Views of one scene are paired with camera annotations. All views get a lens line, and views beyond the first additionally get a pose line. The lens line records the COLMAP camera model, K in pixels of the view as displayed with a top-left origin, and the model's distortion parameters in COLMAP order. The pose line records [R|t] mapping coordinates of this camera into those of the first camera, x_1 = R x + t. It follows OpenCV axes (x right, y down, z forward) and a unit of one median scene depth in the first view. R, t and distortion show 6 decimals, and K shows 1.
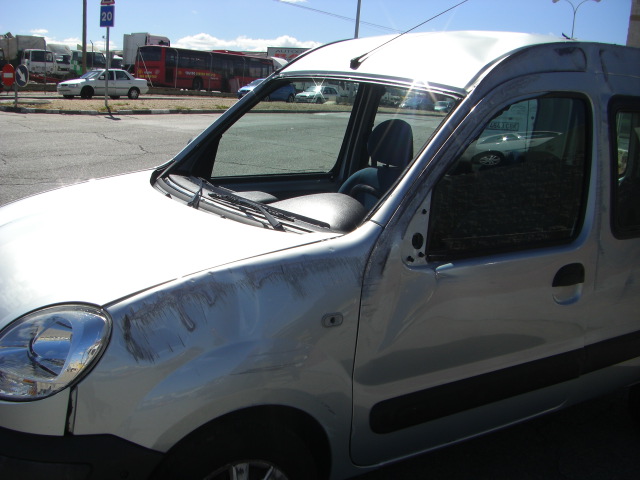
lens RADIAL K [[719.4, 0, 307.1], [0, 719.4, 277.4], [0, 0, 1]] dist [-0.152462, 0.043164]
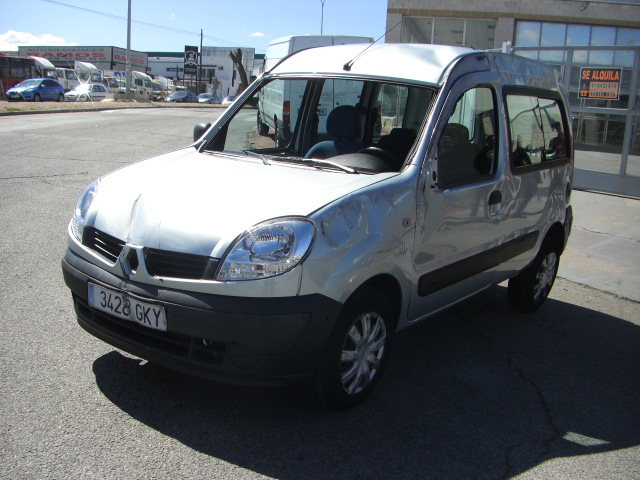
lens RADIAL K [[722.7, 0, 309.4], [0, 722.7, 275.5], [0, 0, 1]] dist [-0.201364, 0.150807]
pose [[0.942611, -0.101534, 0.318080, -0.537670], [0.099551, 0.994777, 0.022528, 0.090583], [-0.318706, 0.010429, 0.947796, -0.383121]]
